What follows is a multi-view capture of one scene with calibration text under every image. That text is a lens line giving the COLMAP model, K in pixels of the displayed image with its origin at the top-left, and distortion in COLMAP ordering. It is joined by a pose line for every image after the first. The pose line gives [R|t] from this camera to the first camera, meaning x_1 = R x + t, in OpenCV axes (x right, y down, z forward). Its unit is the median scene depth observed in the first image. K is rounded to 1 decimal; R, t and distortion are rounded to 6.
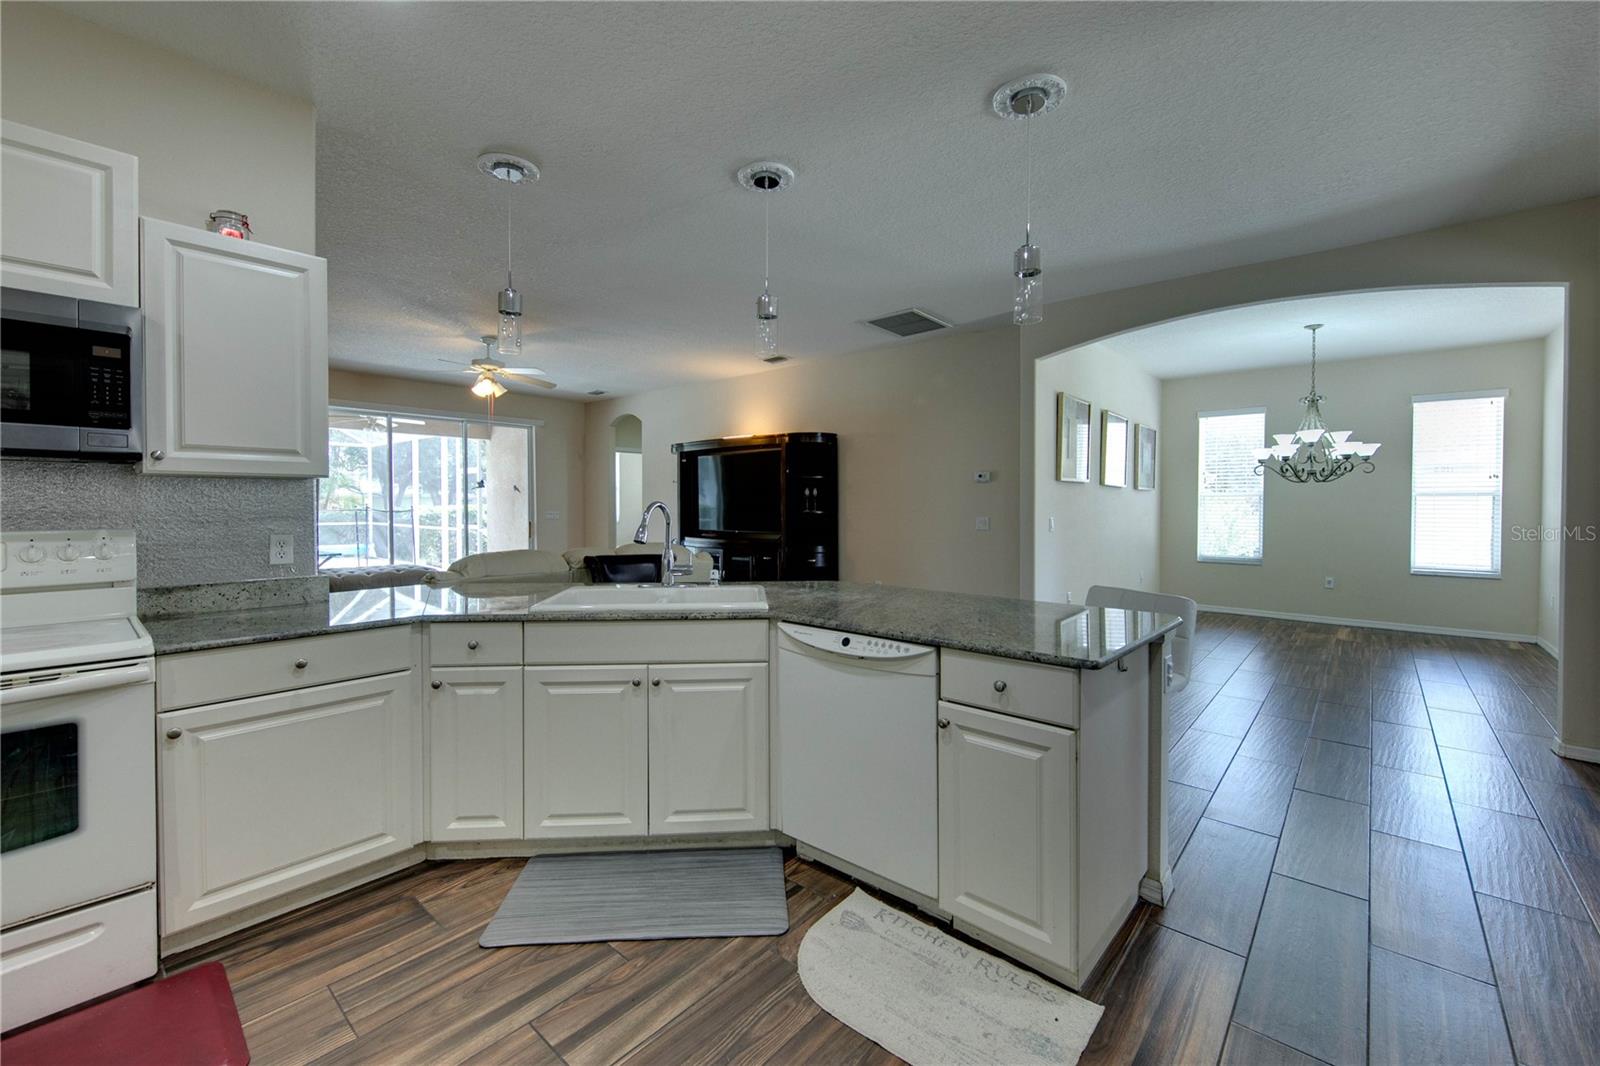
lens RADIAL K [[637.4, 0, 791.9], [0, 637.4, 514.5], [0, 0, 1]] dist [0.002017, -0.000930]
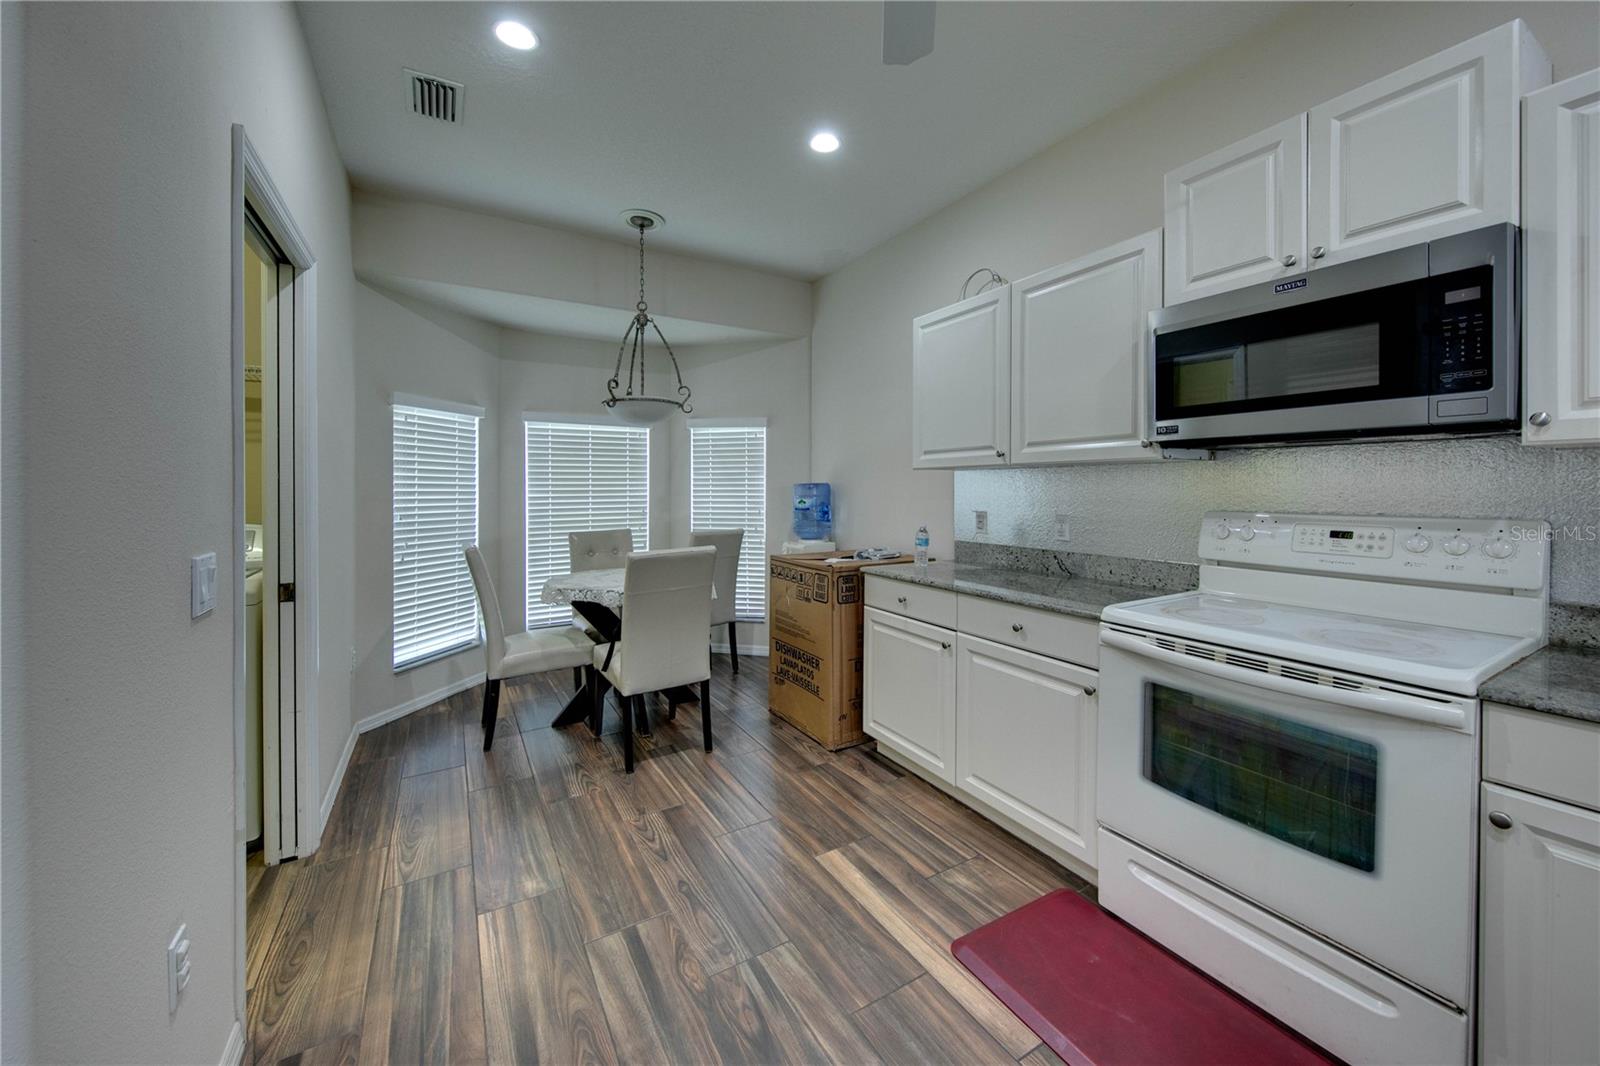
lens RADIAL K [[606.9, 0, 804.2], [0, 606.9, 490.4], [0, 0, 1]] dist [0.000198, -0.000874]
pose [[-0.306348, 0.003597, -0.951913, -0.057208], [-0.012283, 0.999895, 0.007731, -0.005002], [0.951840, 0.014060, -0.306271, 0.238967]]
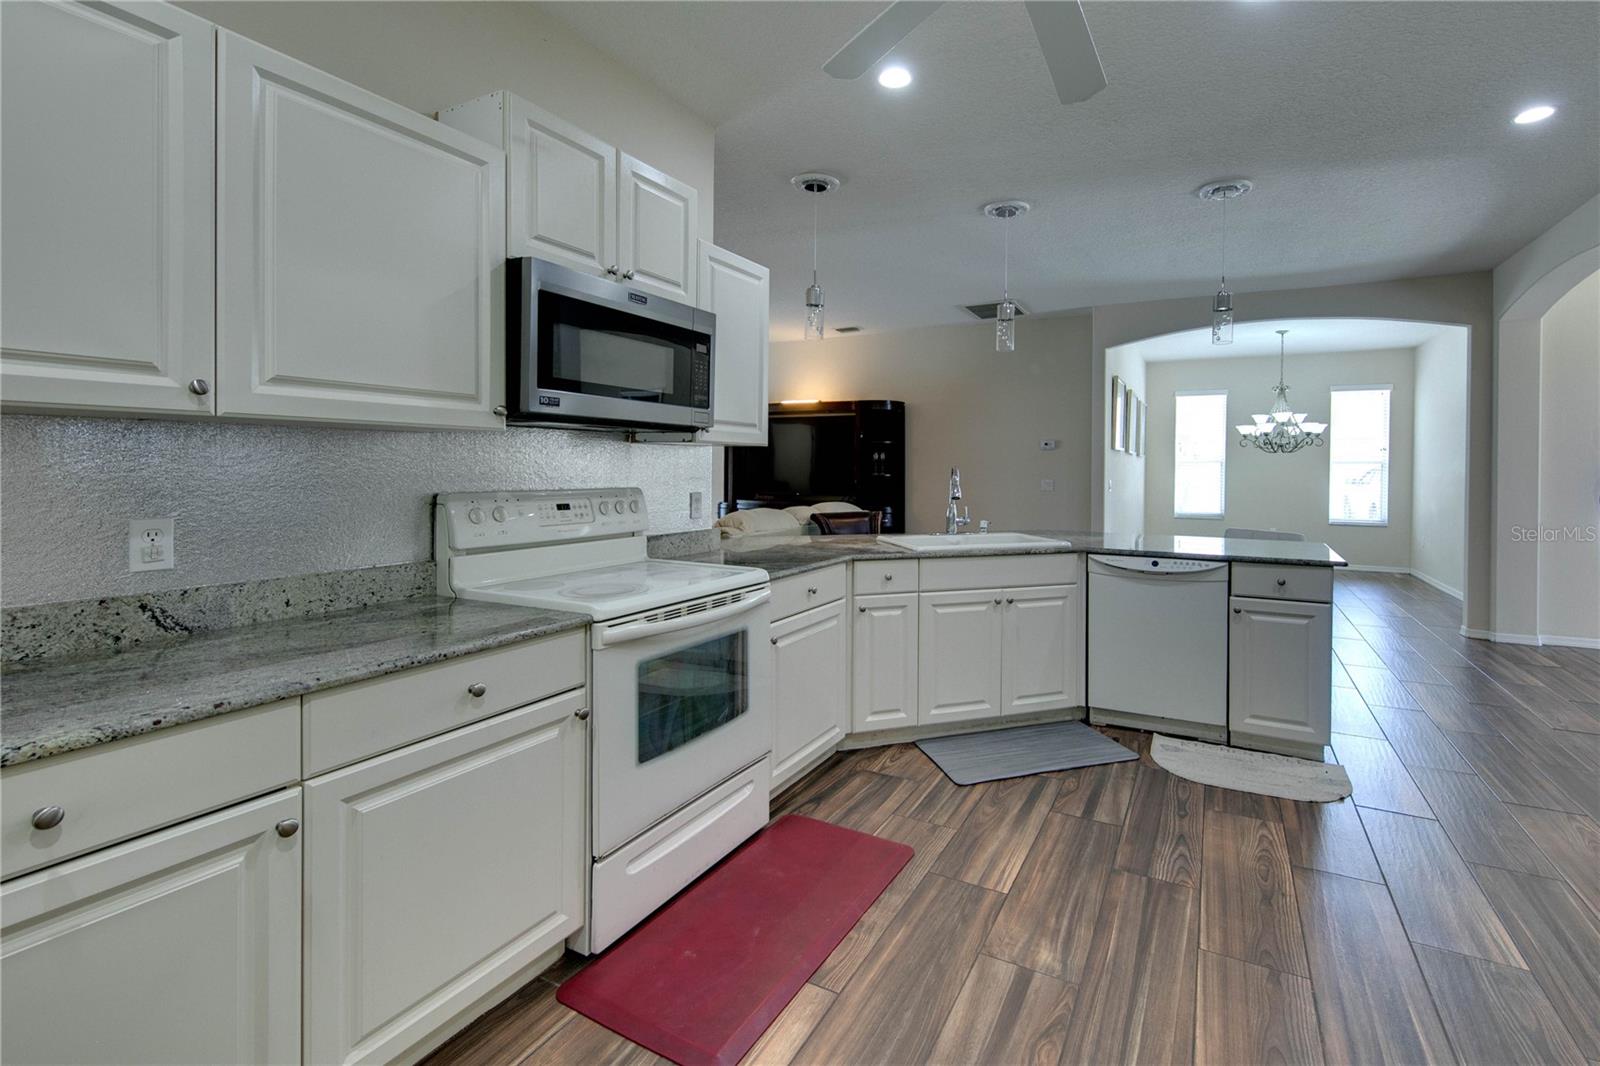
lens RADIAL K [[687.3, 0, 872.2], [0, 687.3, 476.3], [0, 0, 1]] dist [0.006206, -0.000030]
pose [[0.966564, 0.002157, 0.256415, -0.570774], [-0.001675, 0.999996, -0.002100, 0.001845], [-0.256419, 0.001601, 0.966564, -0.219423]]
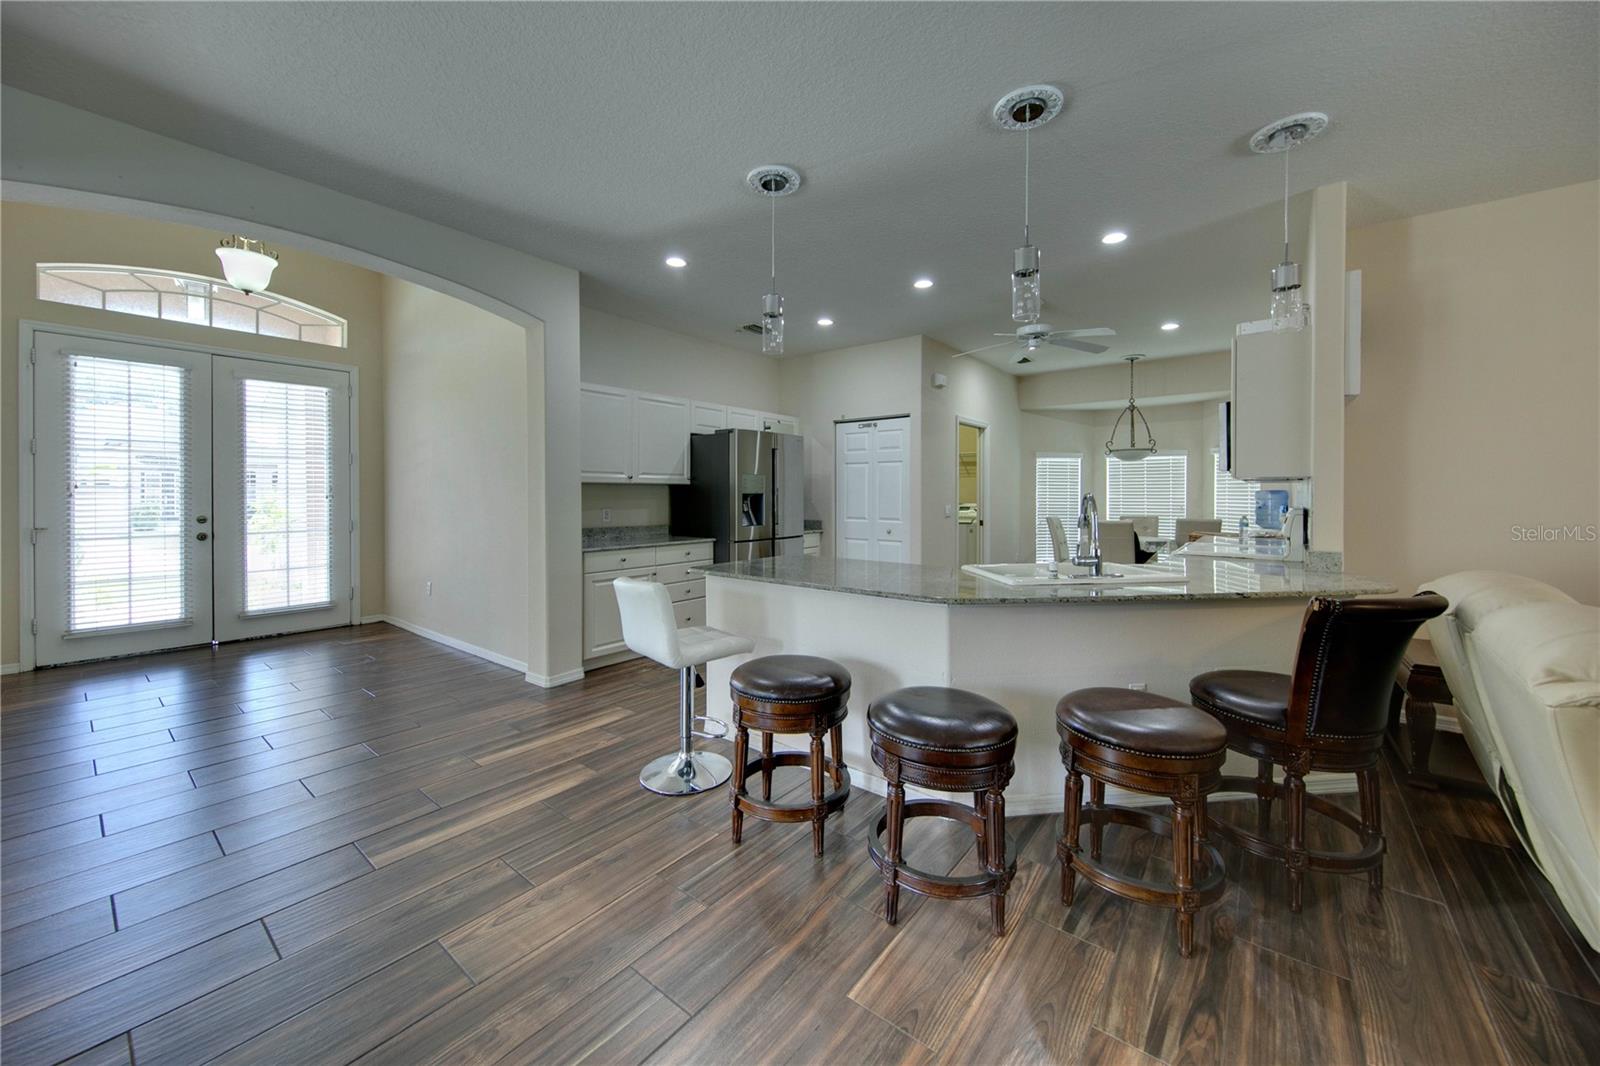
lens RADIAL K [[599.7, 0, 832.0], [0, 599.7, 497.0], [0, 0, 1]] dist [-0.005528, -0.001412]
pose [[-0.995283, -0.000067, -0.097018, 0.231811], [-0.002082, 0.999784, 0.020666, -0.023523], [0.096996, 0.020770, -0.995068, 1.551949]]
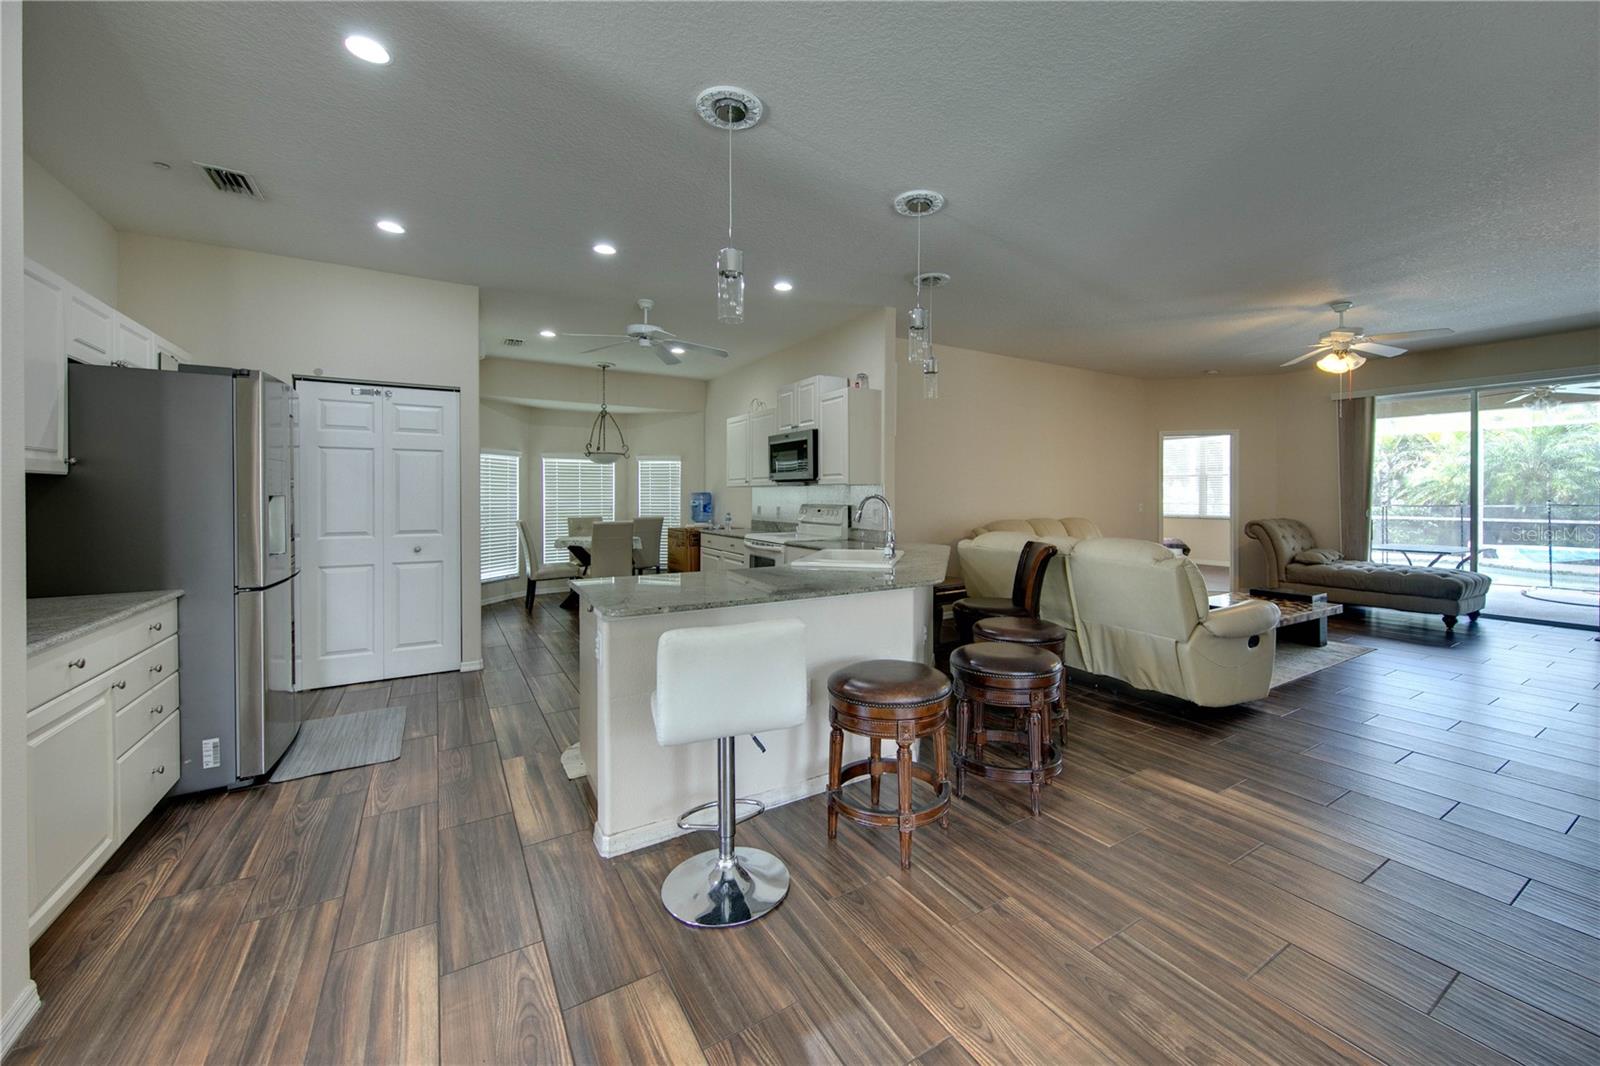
lens RADIAL K [[606.9, 0, 845.8], [0, 606.9, 498.5], [0, 0, 1]] dist [0.000198, -0.000874]
pose [[-0.248902, 0.005149, -0.968515, 0.877781], [-0.015990, 0.999828, 0.009424, -0.017387], [0.968397, 0.017832, -0.248776, 0.997818]]
